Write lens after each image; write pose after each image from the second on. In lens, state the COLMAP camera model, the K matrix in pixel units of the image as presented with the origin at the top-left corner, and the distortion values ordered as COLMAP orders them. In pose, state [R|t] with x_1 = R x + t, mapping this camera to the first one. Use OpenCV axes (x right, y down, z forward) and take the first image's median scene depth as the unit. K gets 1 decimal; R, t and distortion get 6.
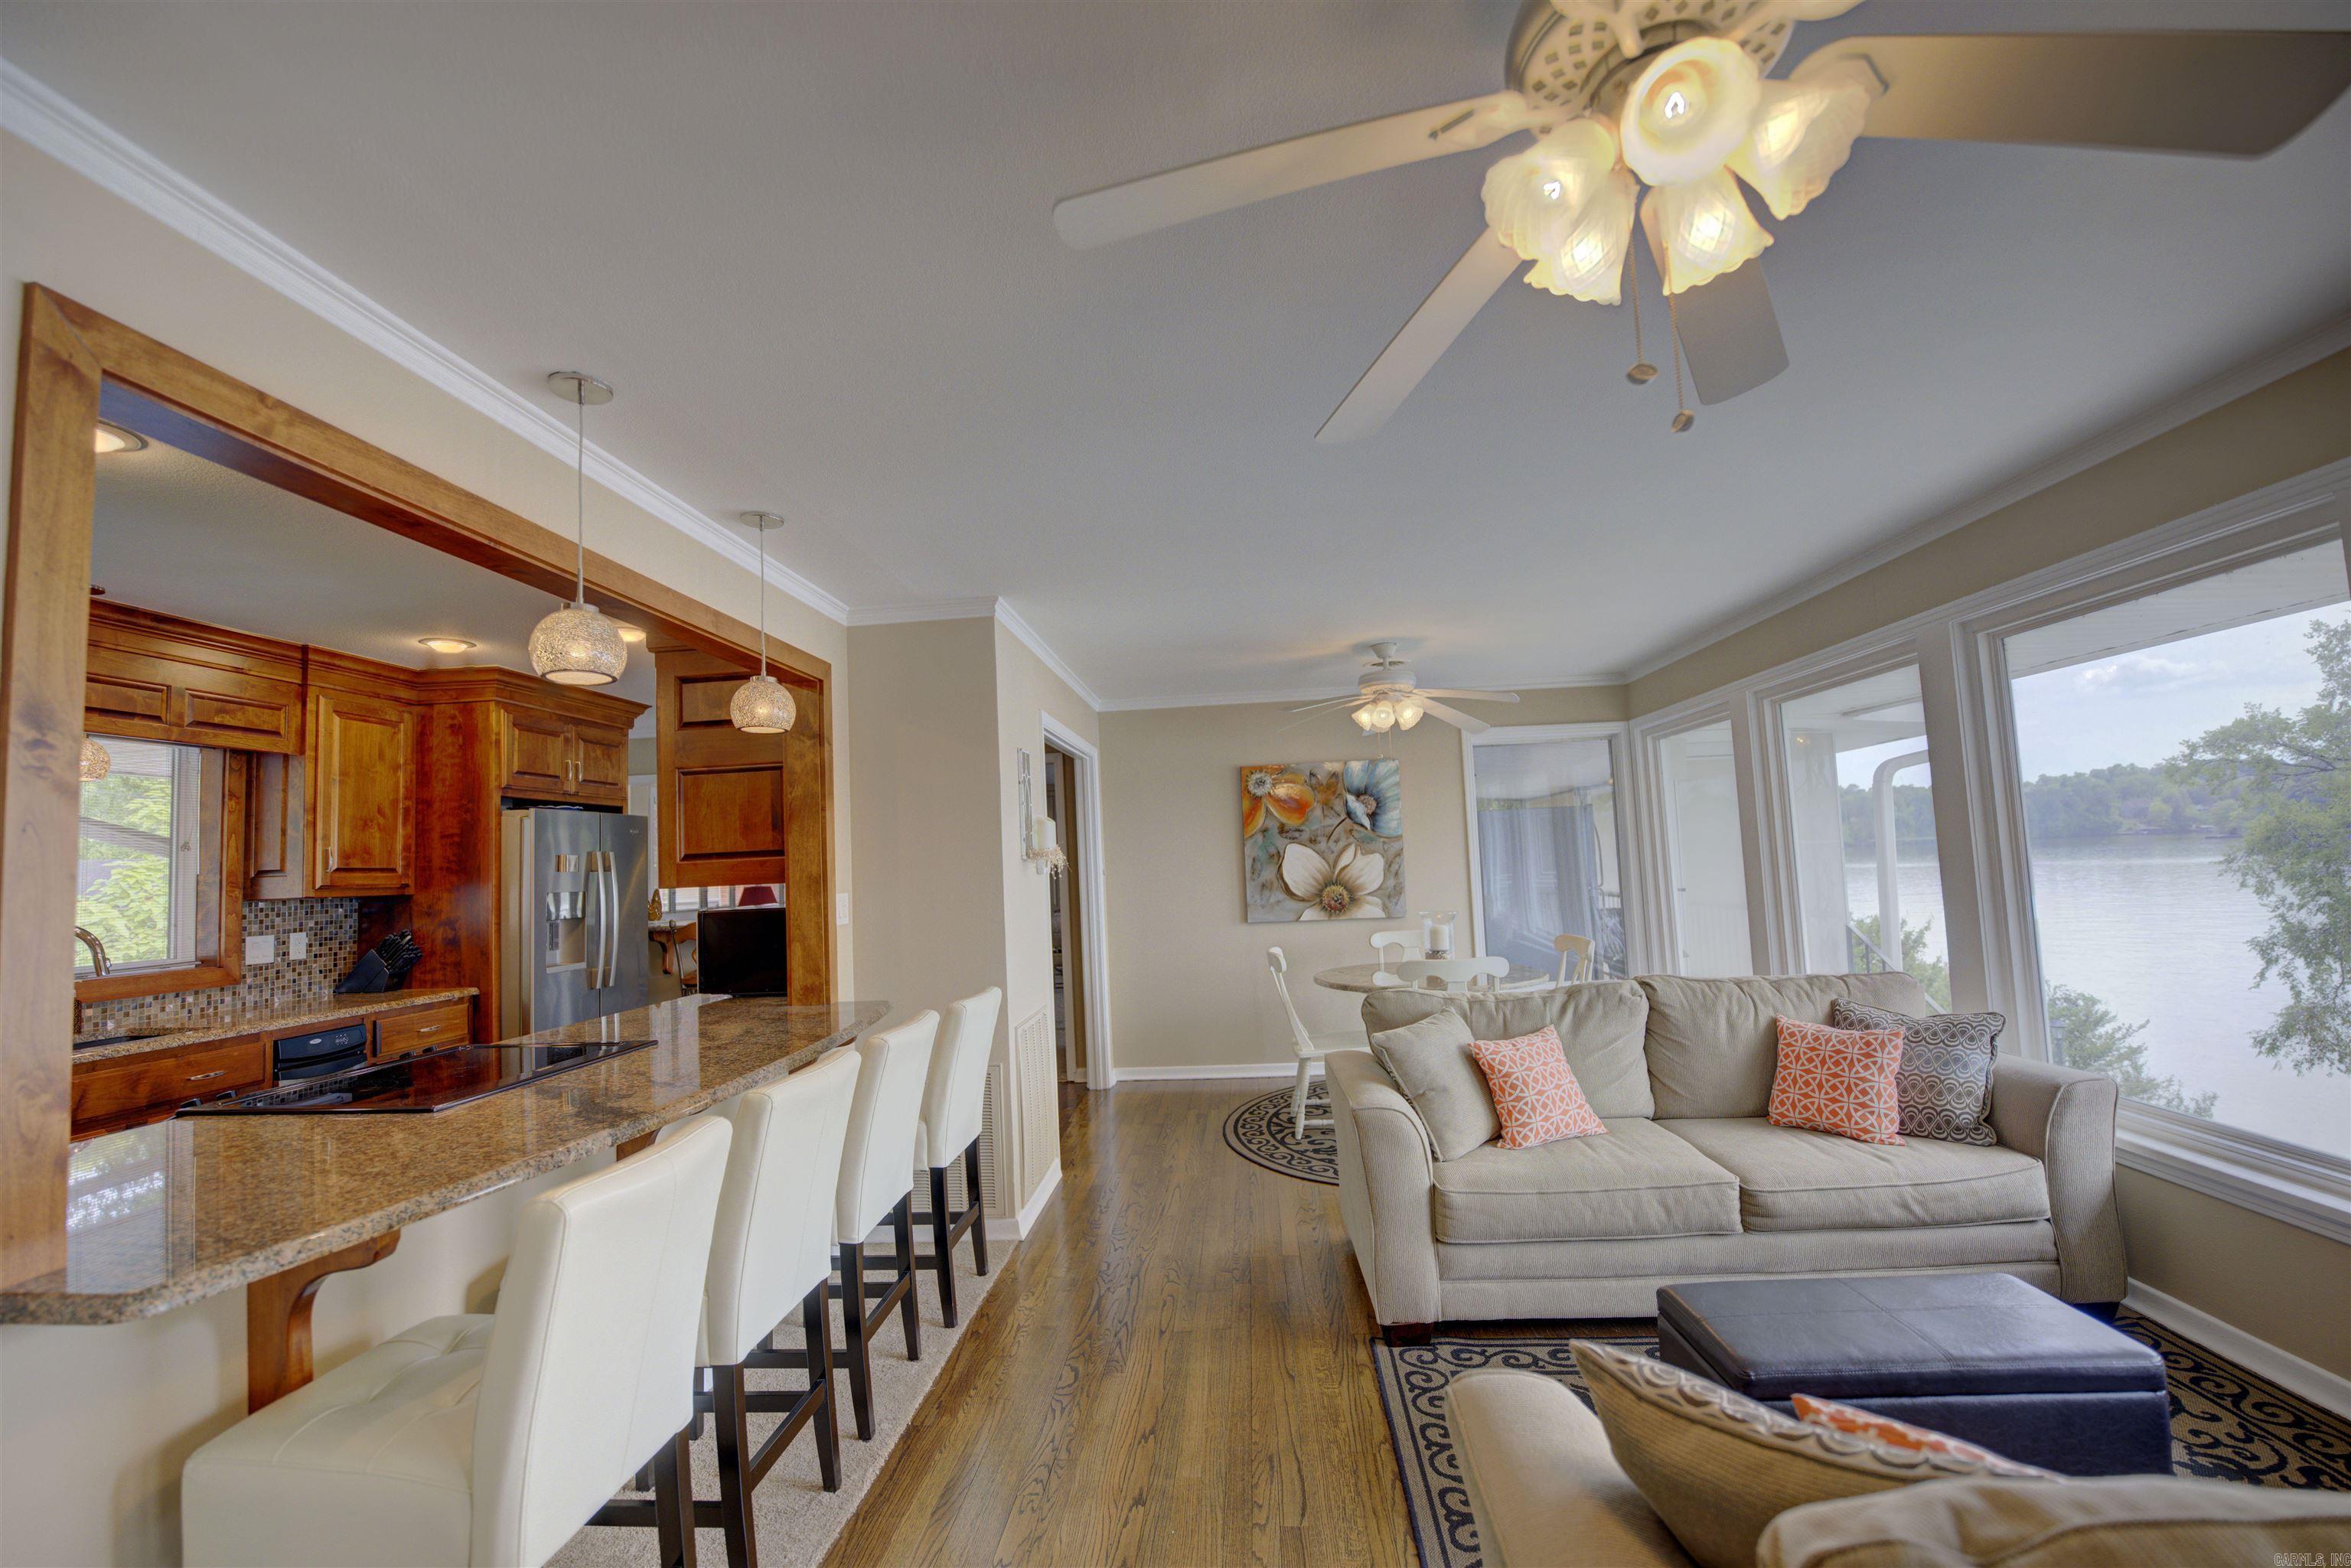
lens RADIAL K [[971.5, 0, 1175.2], [0, 971.5, 793.6], [0, 0, 1]] dist [-0.023696, 0.001445]
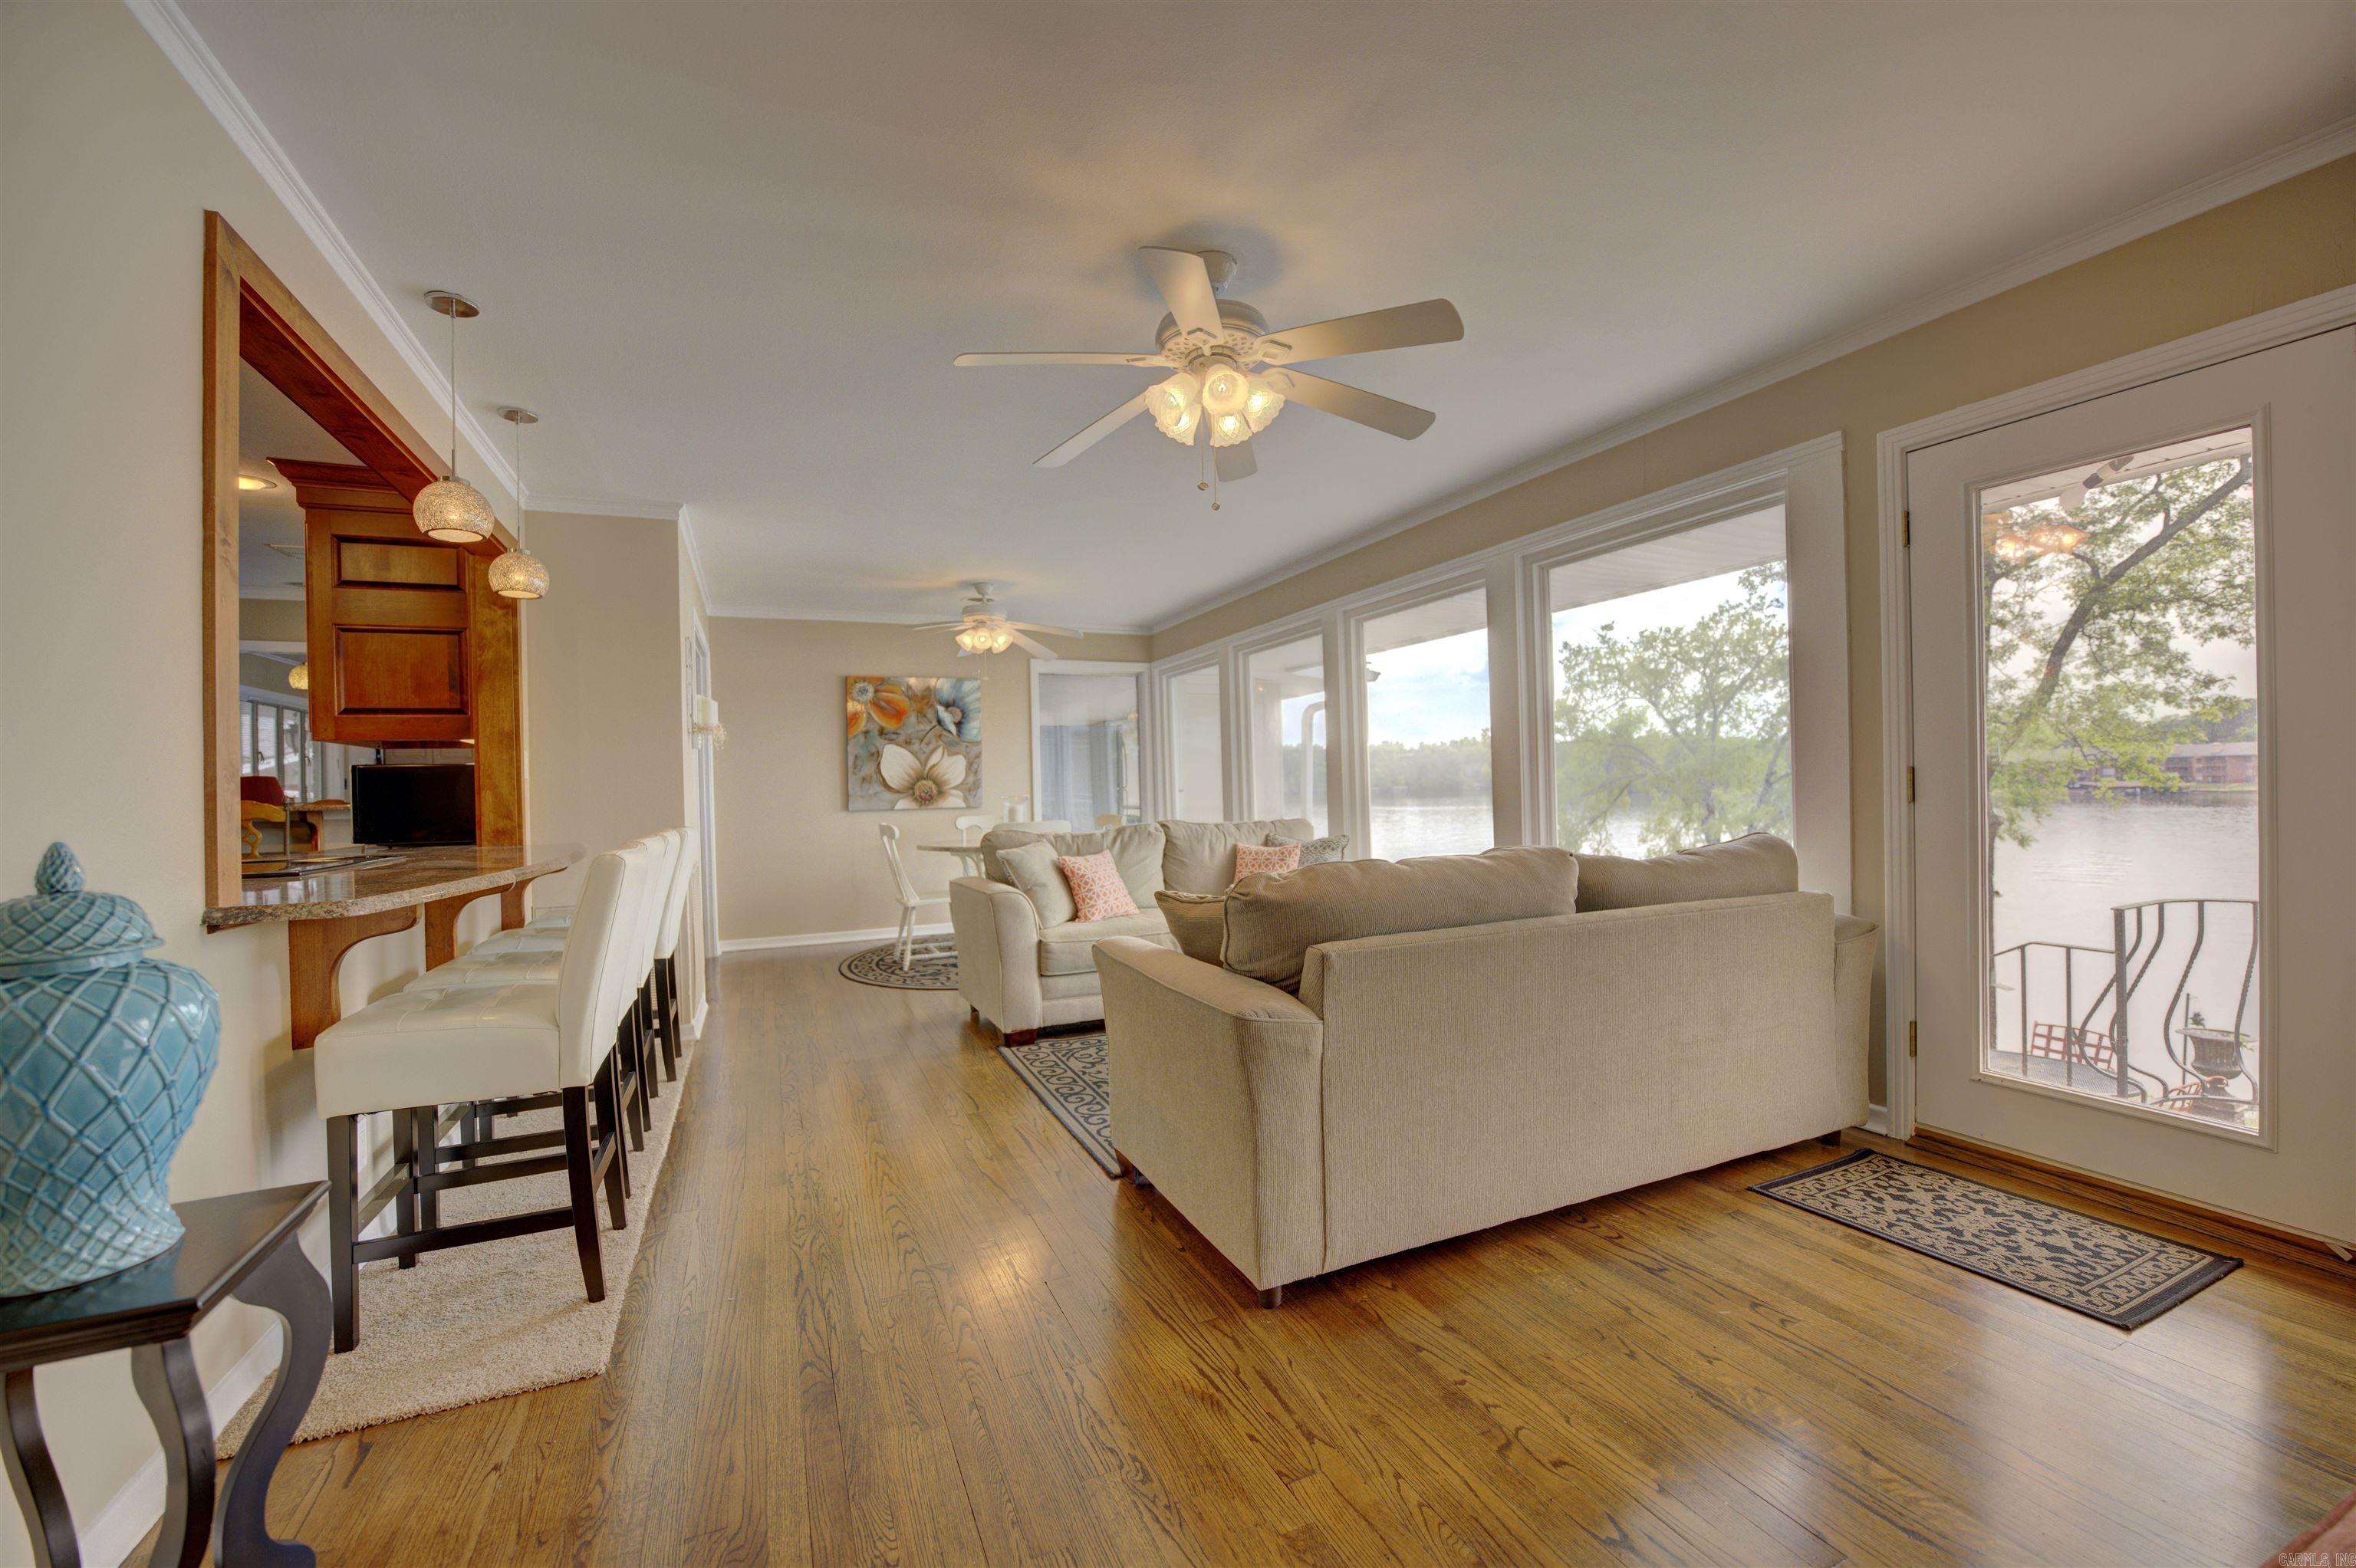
lens RADIAL K [[973.5, 0, 1178.9], [0, 973.5, 789.3], [0, 0, 1]] dist [-0.023696, 0.001445]
pose [[0.880980, 0.020657, 0.472702, -0.181844], [-0.044368, 0.998251, 0.039066, 0.062981], [-0.471068, -0.055389, 0.880356, -0.301219]]
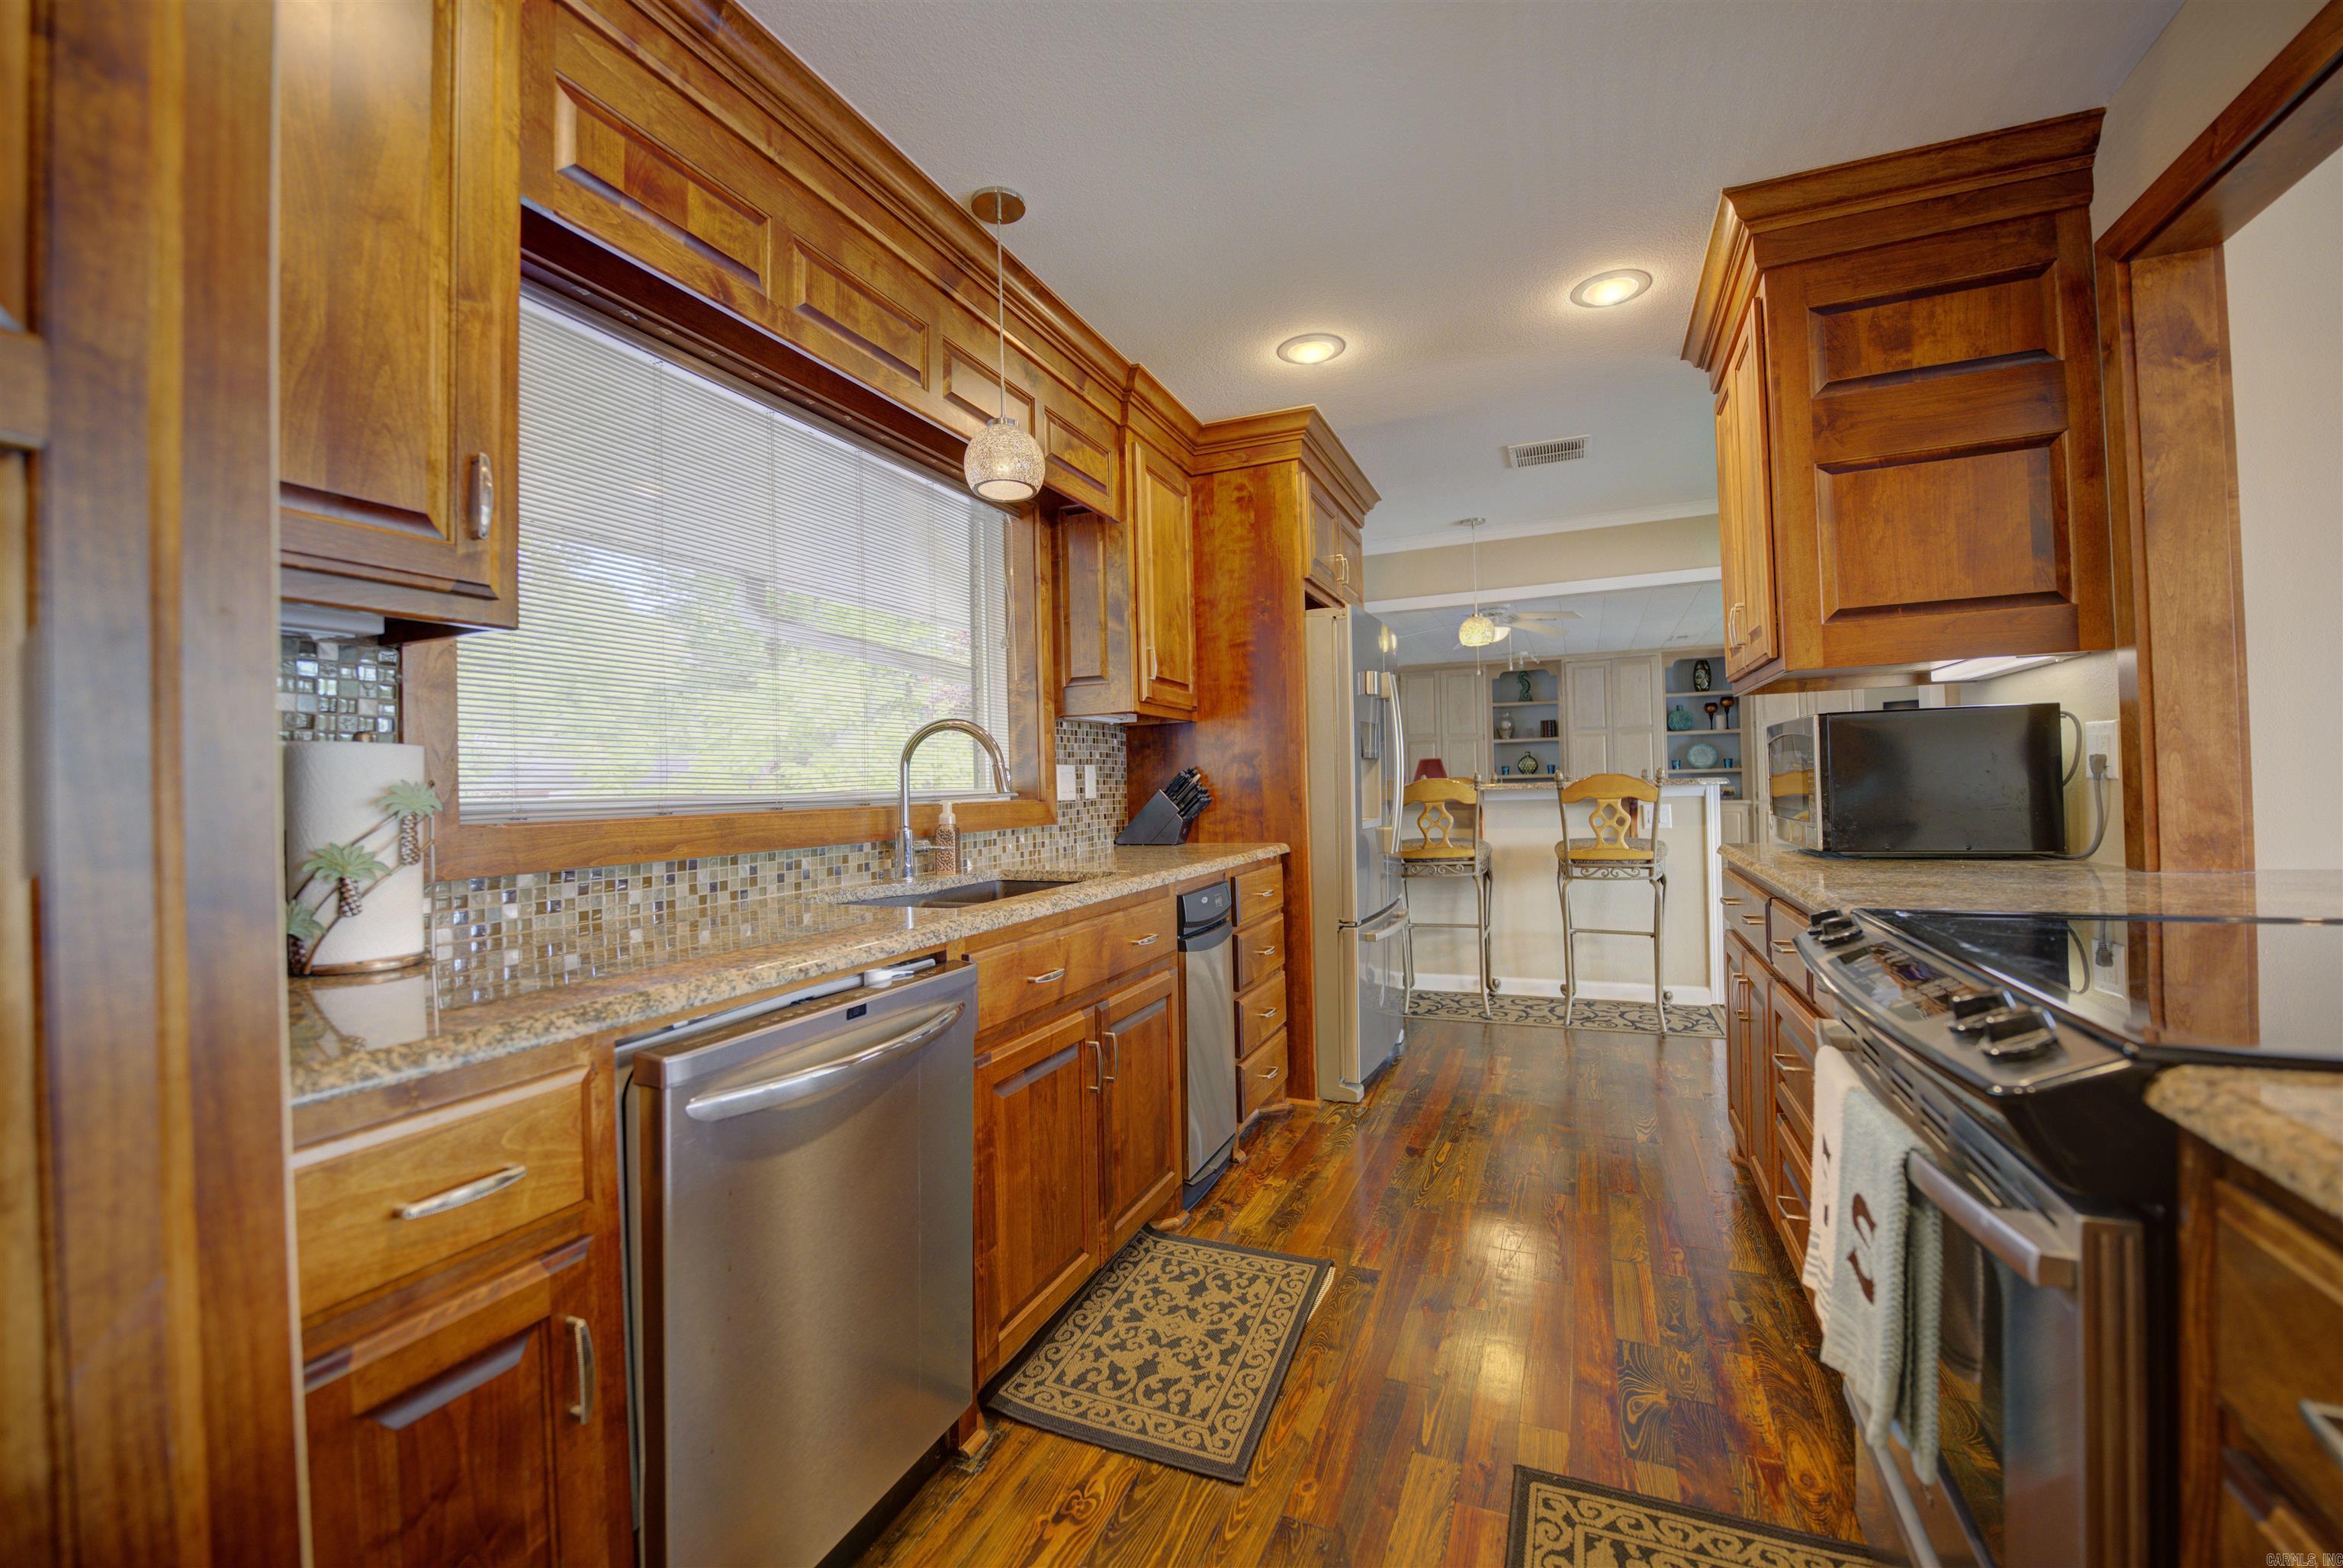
lens RADIAL K [[968.2, 0, 1153.2], [0, 968.2, 781.8], [0, 0, 1]] dist [-0.023696, 0.001445]
pose [[0.939029, 0.013629, -0.343568, -0.626971], [0.012380, 0.997226, 0.073395, 0.107106], [0.343615, -0.073173, 0.936256, 0.281120]]
